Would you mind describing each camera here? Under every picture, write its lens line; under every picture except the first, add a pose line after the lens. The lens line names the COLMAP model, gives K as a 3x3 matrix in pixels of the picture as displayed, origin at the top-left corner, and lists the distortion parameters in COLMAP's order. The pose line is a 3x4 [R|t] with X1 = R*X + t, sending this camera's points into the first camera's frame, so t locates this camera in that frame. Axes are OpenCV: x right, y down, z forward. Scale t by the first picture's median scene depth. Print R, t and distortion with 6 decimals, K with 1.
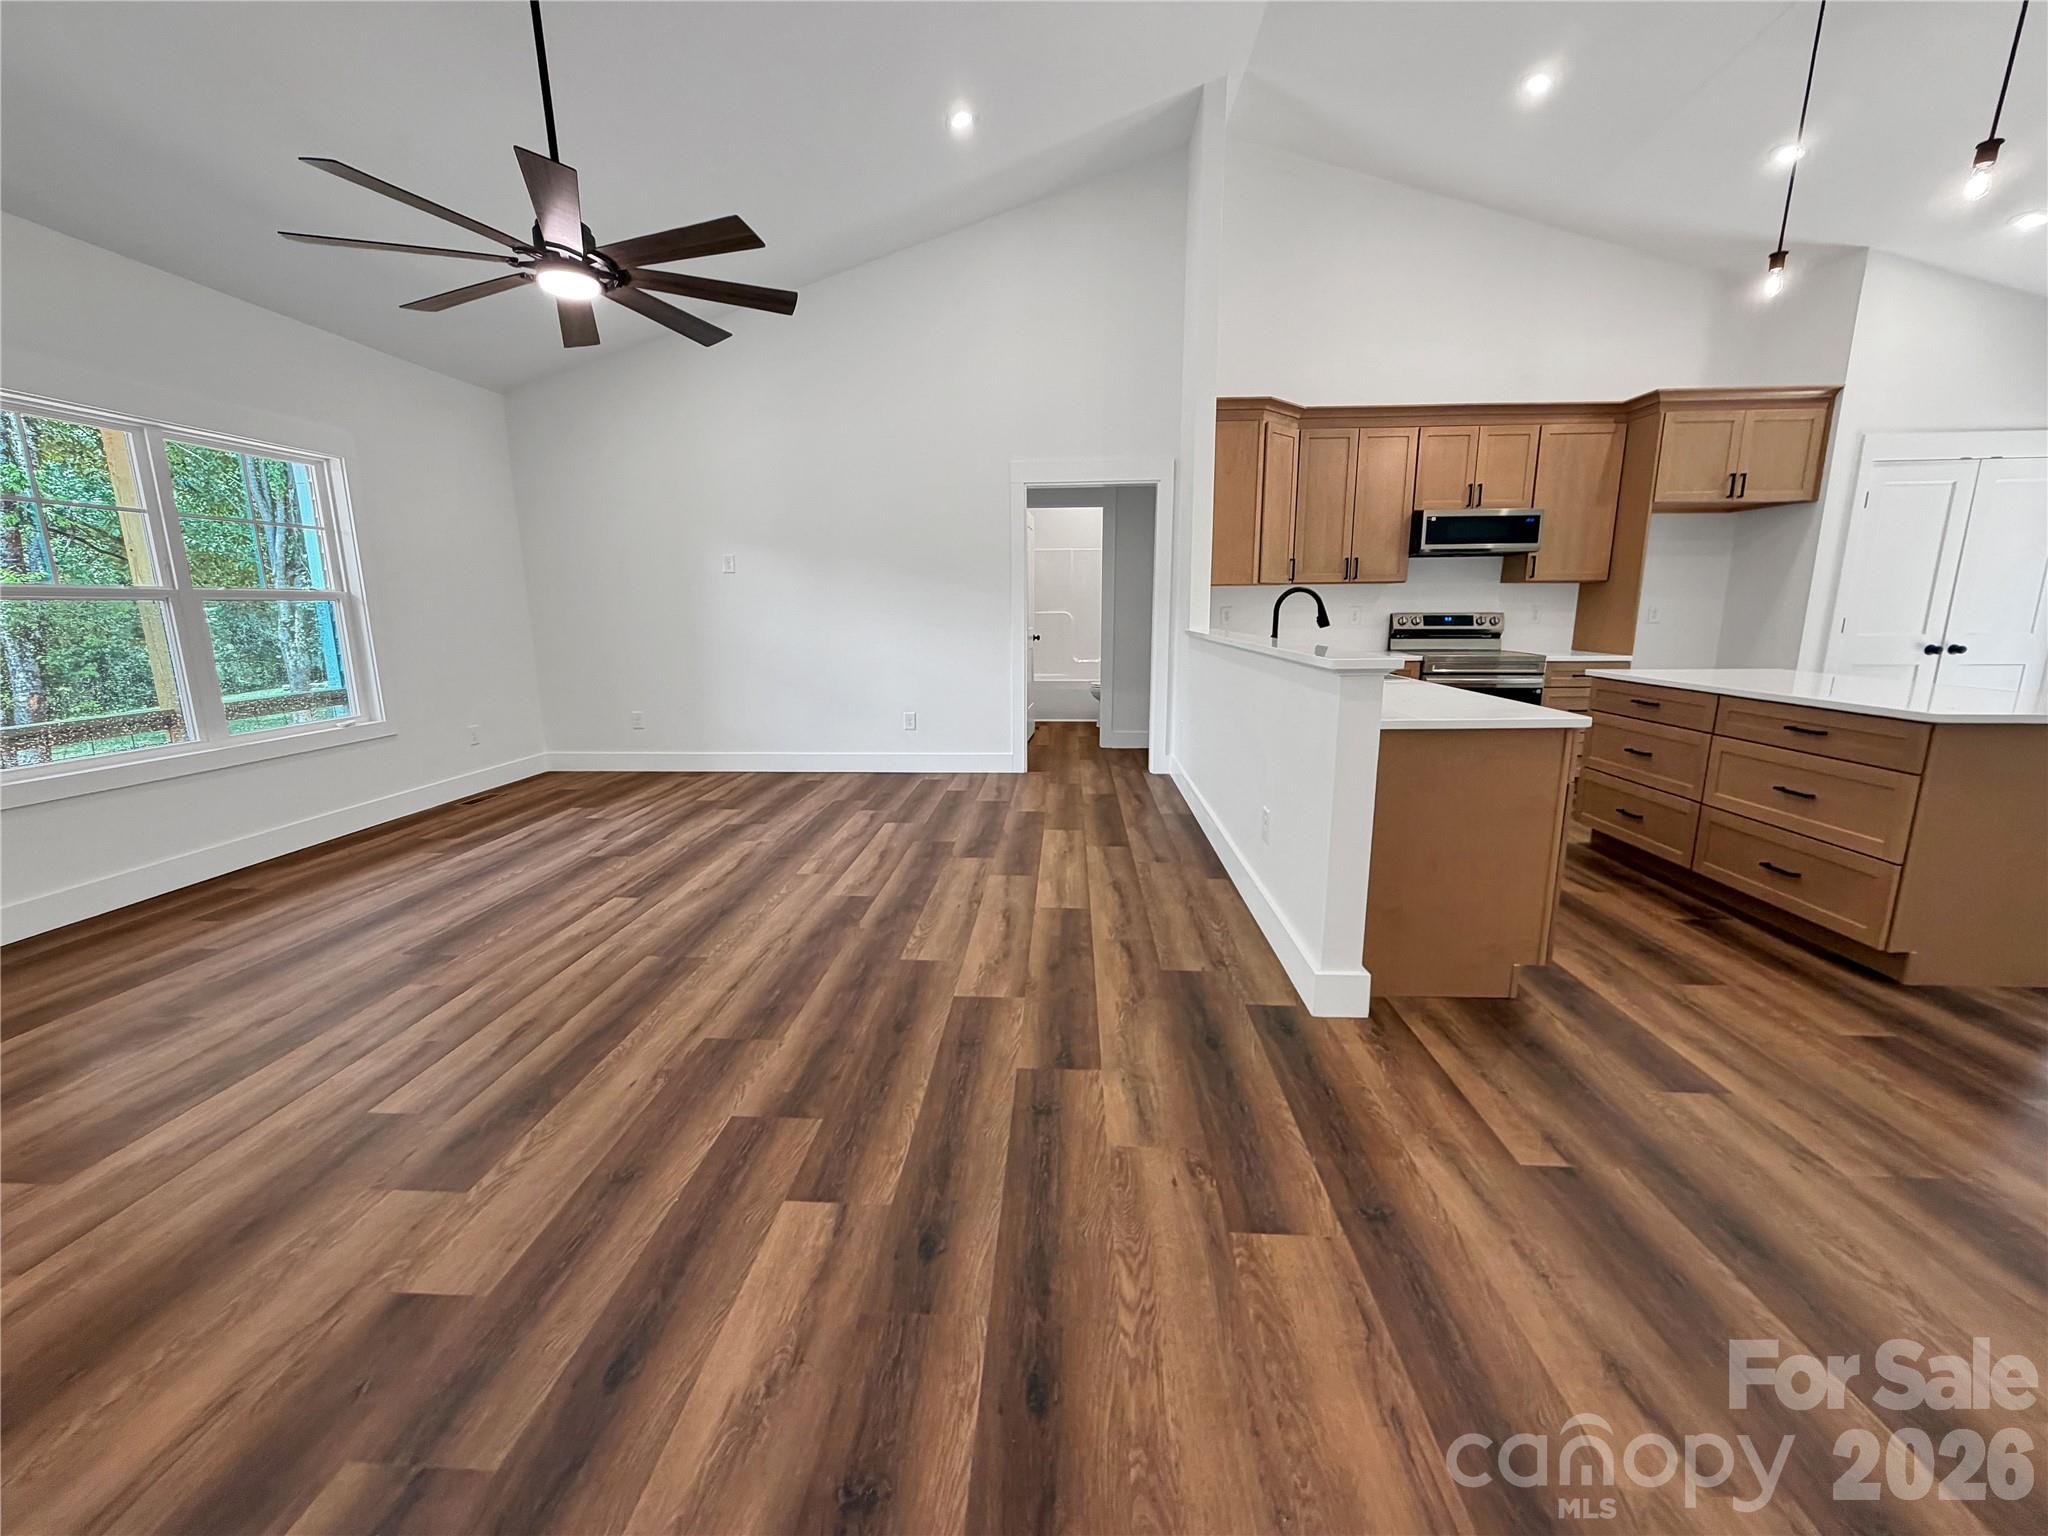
lens RADIAL K [[834.1, 0, 992.6], [0, 834.1, 771.2], [0, 0, 1]] dist [-0.001269, 0.000117]
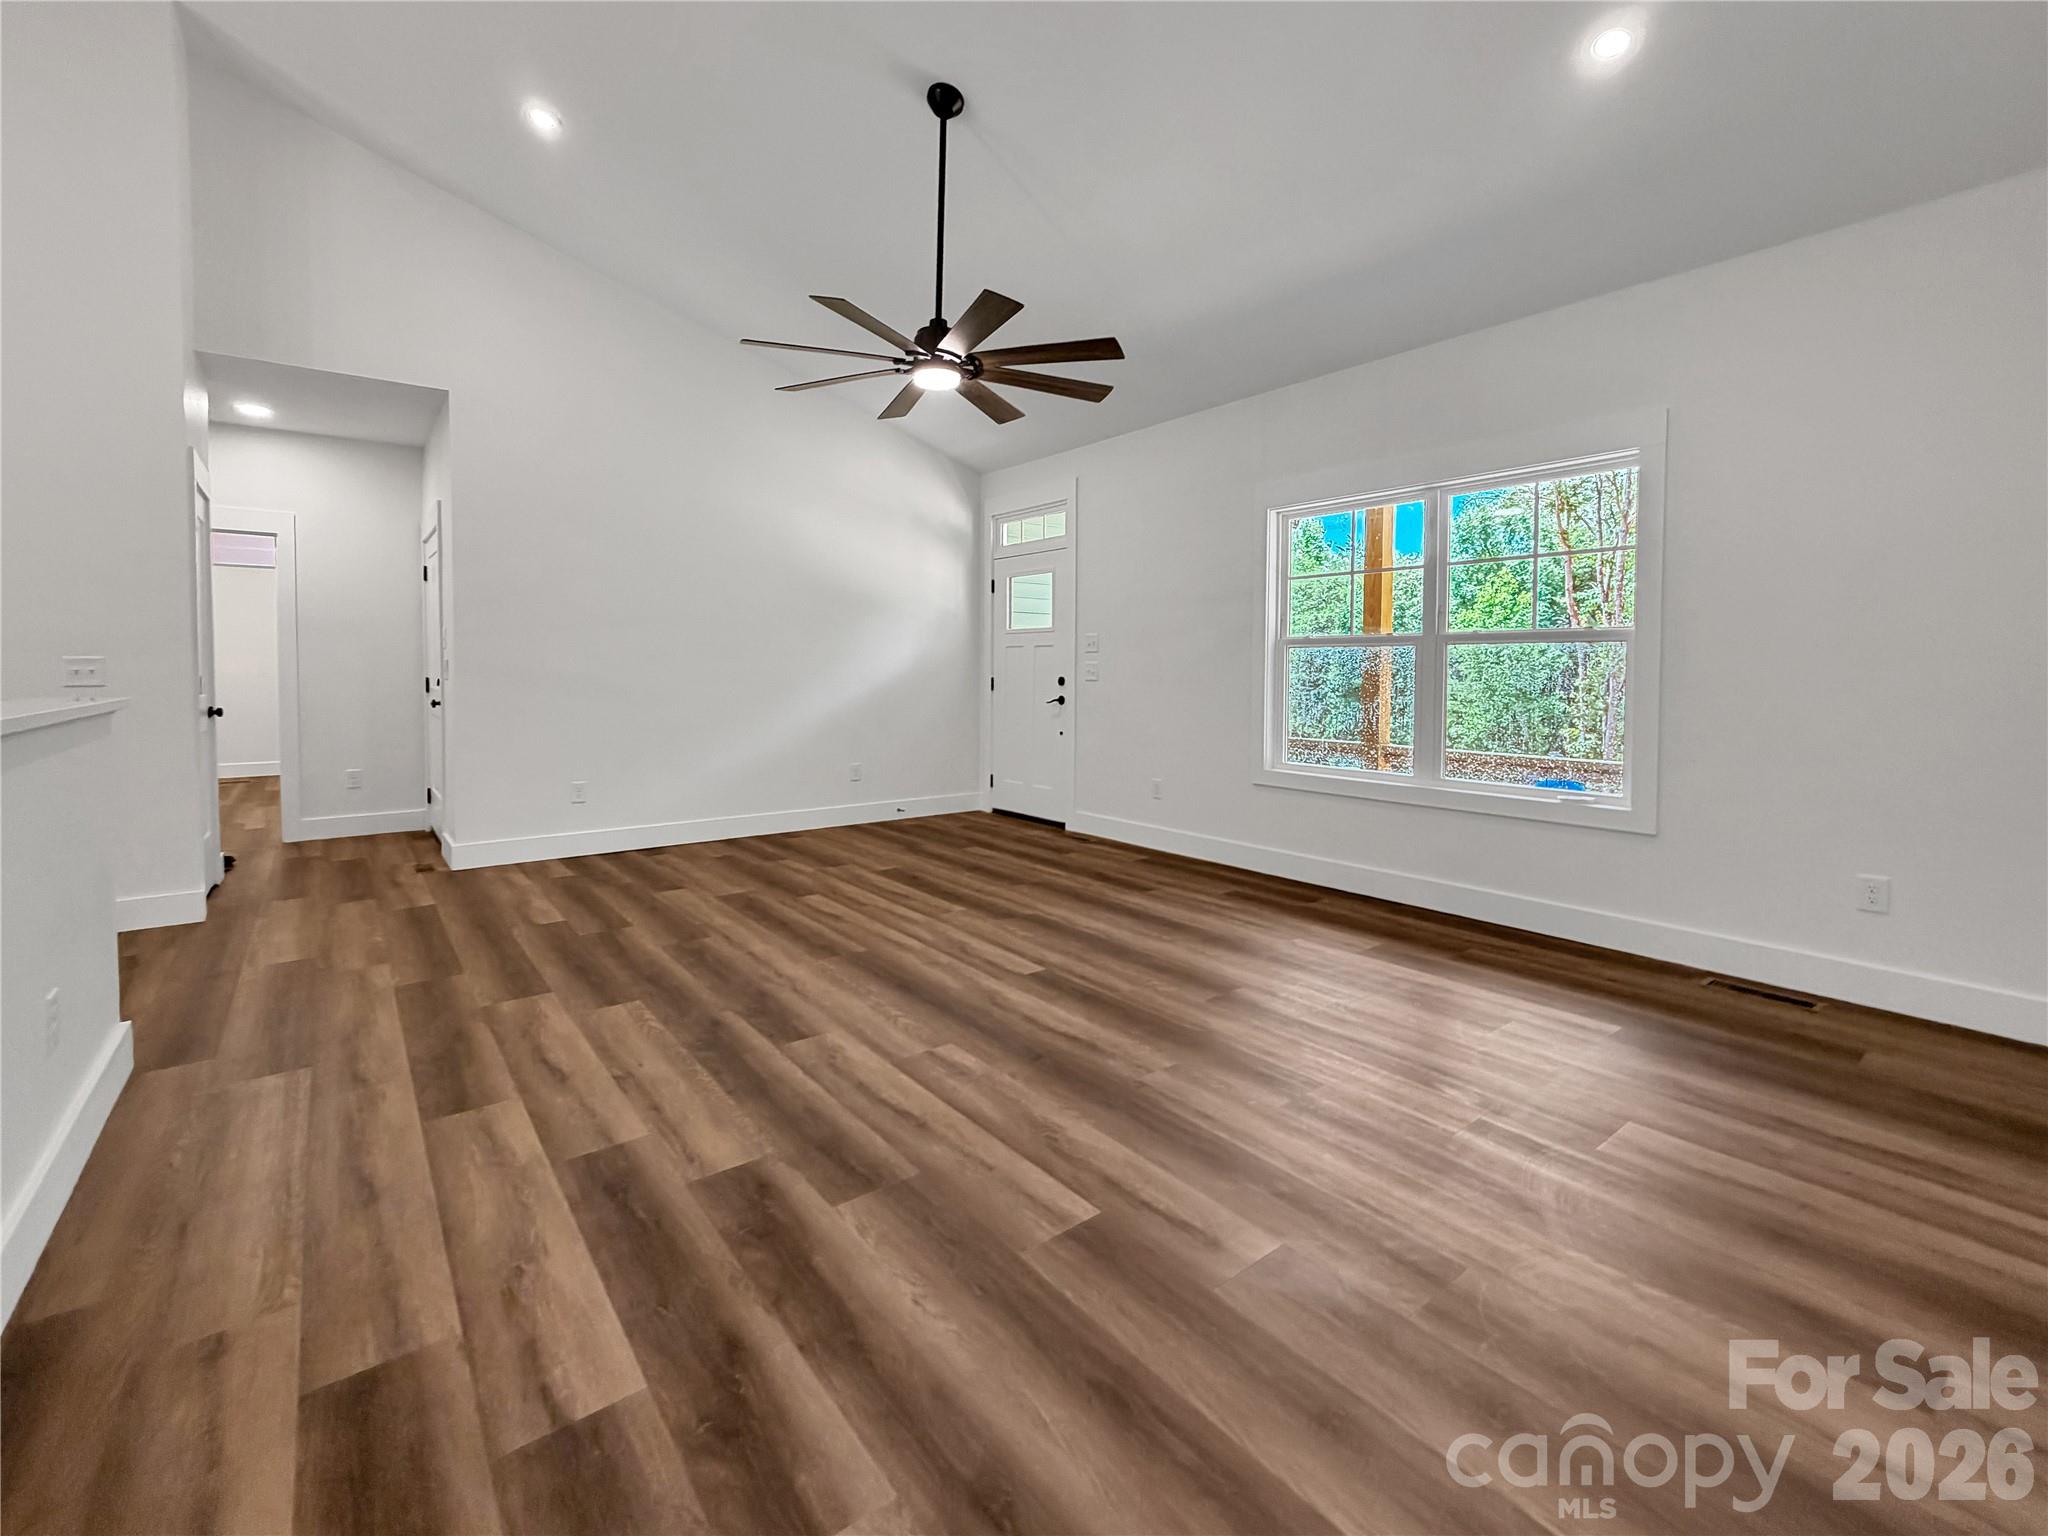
lens RADIAL K [[907.8, 0, 1019.8], [0, 907.8, 719.0], [0, 0, 1]] dist [0.001433, 0.000070]
pose [[-0.737600, 0.043666, -0.673824, 0.201440], [-0.128802, 0.970485, 0.203883, -0.283390], [0.662839, 0.237174, -0.710206, 1.484068]]
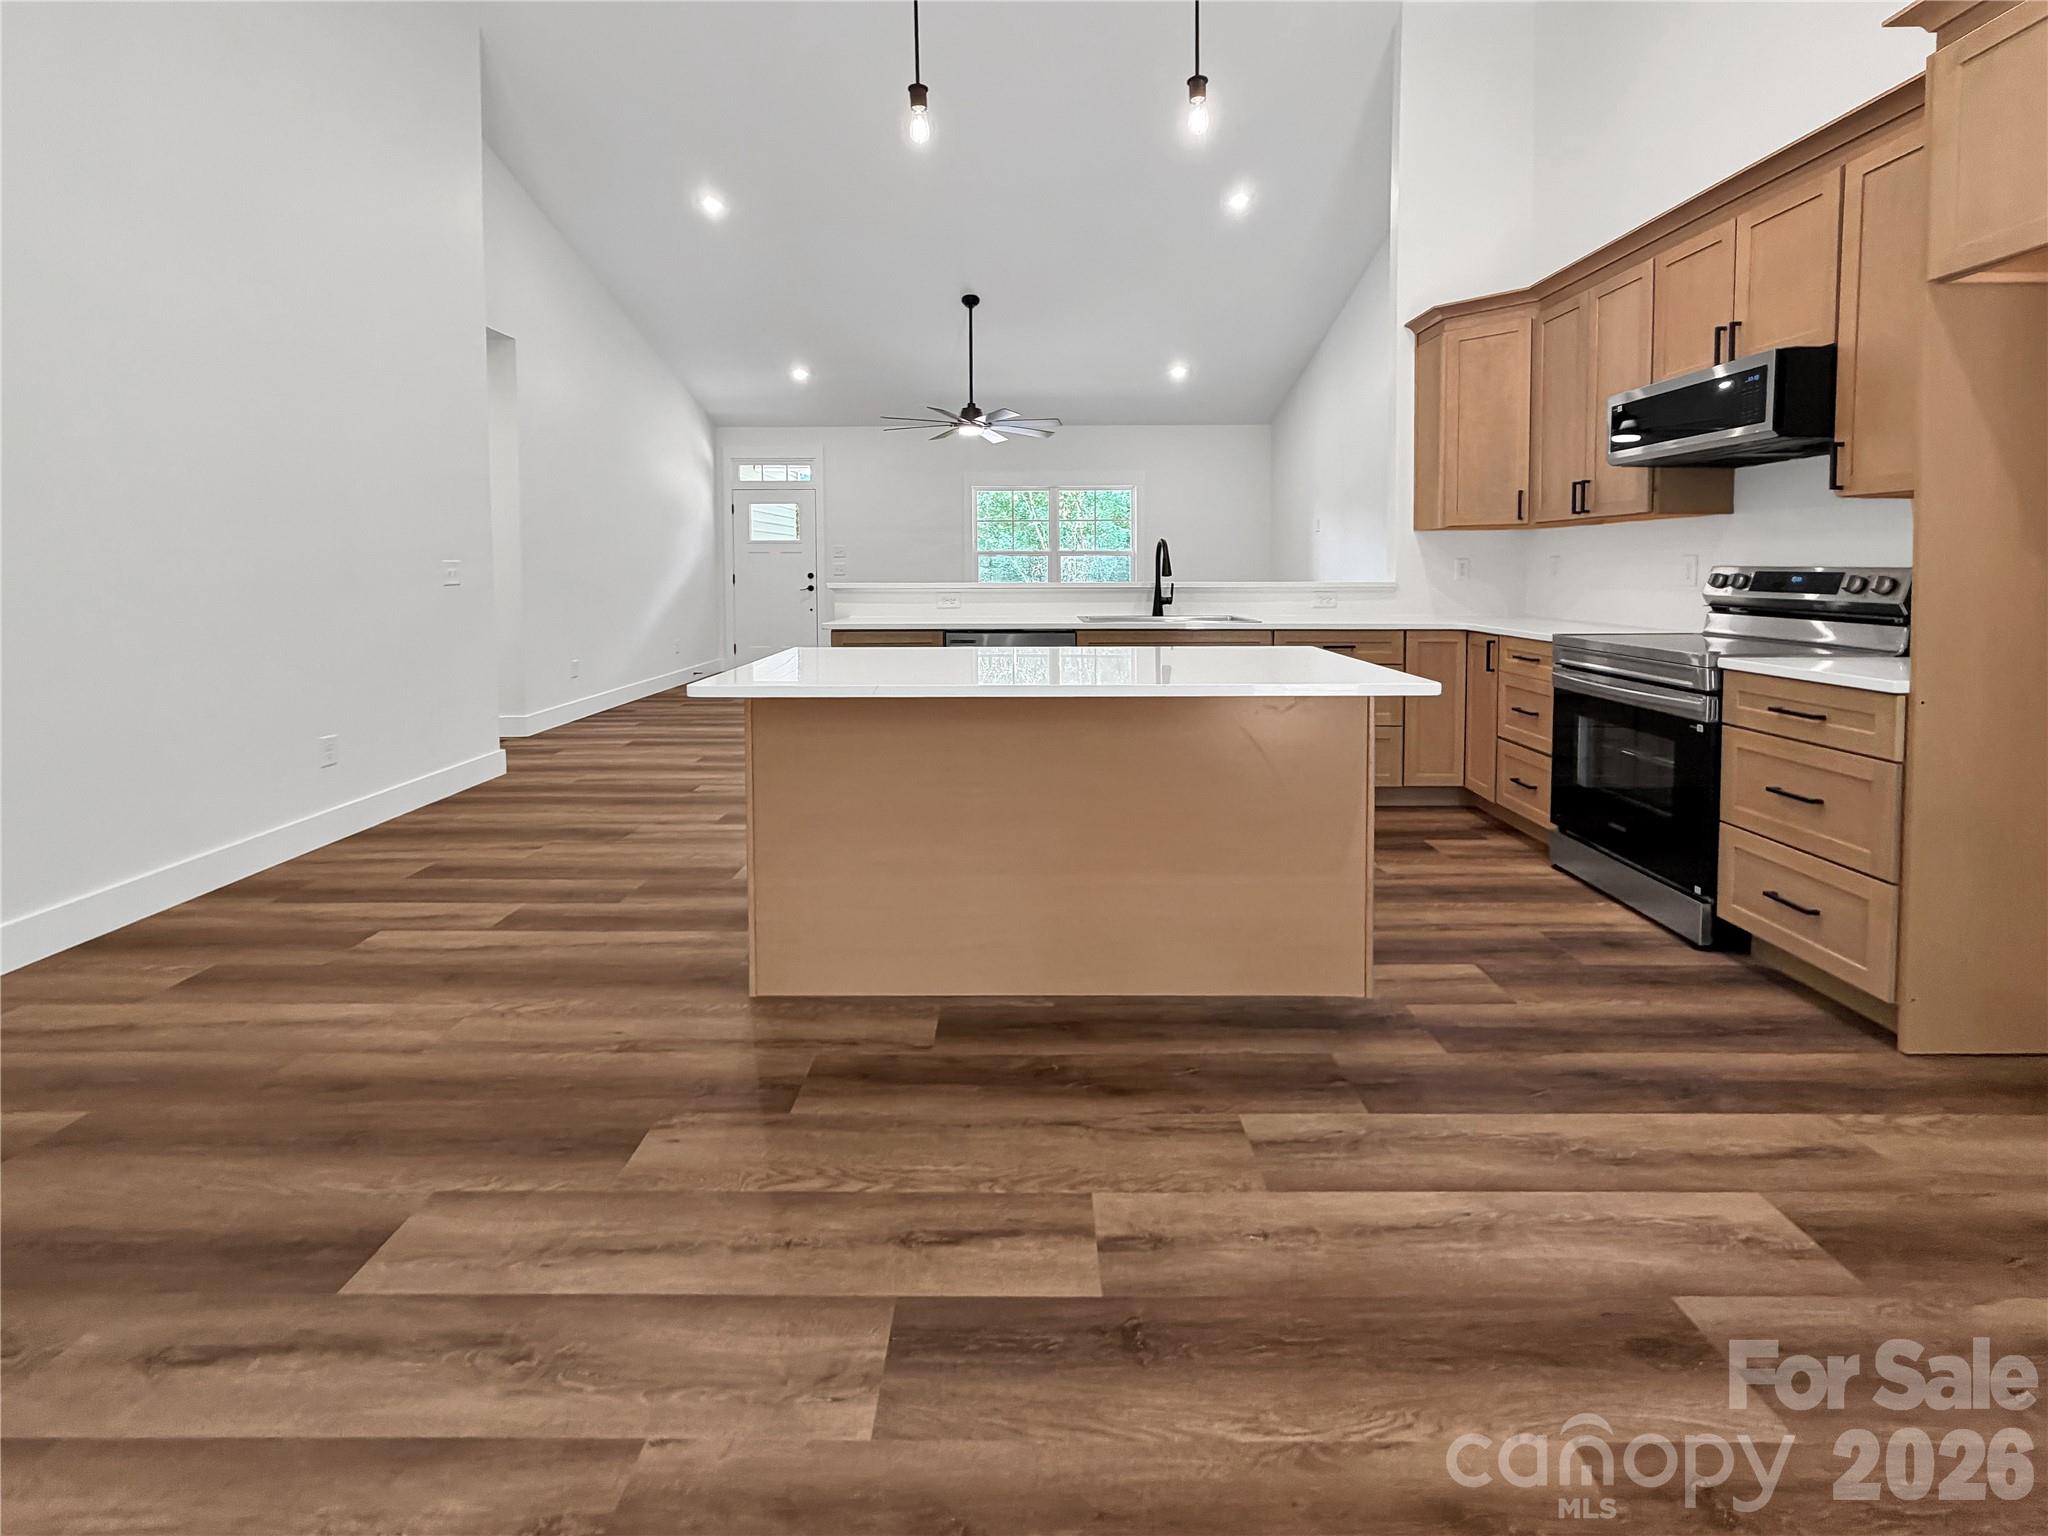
lens RADIAL K [[868.7, 0, 1021.7], [0, 868.7, 577.6], [0, 0, 1]] dist [0.001929, -0.000415]
pose [[0.054375, 0.015712, -0.998397, 1.496797], [-0.194779, 0.980835, 0.004828, -0.142648], [0.979339, 0.194205, 0.056394, 0.777490]]
